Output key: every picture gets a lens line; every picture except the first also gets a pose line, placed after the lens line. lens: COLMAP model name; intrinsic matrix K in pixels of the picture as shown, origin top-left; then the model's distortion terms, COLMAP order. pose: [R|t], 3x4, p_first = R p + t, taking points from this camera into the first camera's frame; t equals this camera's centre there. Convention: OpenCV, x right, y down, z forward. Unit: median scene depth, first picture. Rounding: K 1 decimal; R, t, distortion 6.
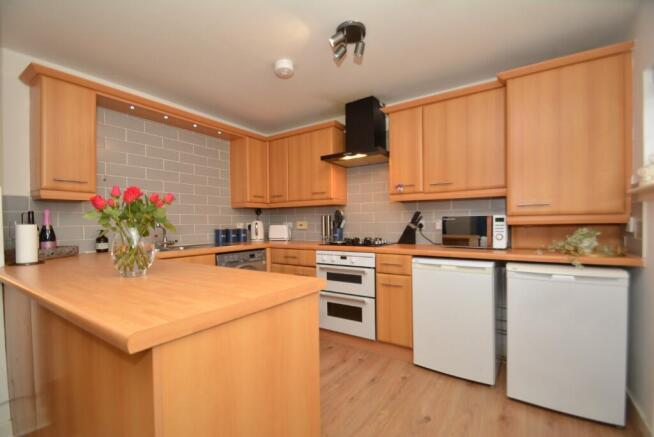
lens RADIAL K [[288.9, 0, 327.3], [0, 288.9, 227.8], [0, 0, 1]] dist [0.001749, 0.000068]
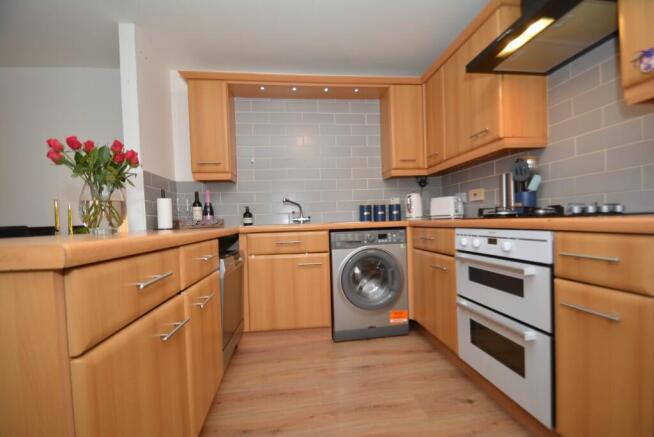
lens RADIAL K [[288.9, 0, 327.3], [0, 288.9, 227.8], [0, 0, 1]] dist [0.001749, 0.000068]
pose [[0.662151, 0.007709, -0.749331, 0.238207], [0.014408, 0.999631, 0.023016, 0.060379], [0.749232, -0.026036, 0.661795, 0.416329]]
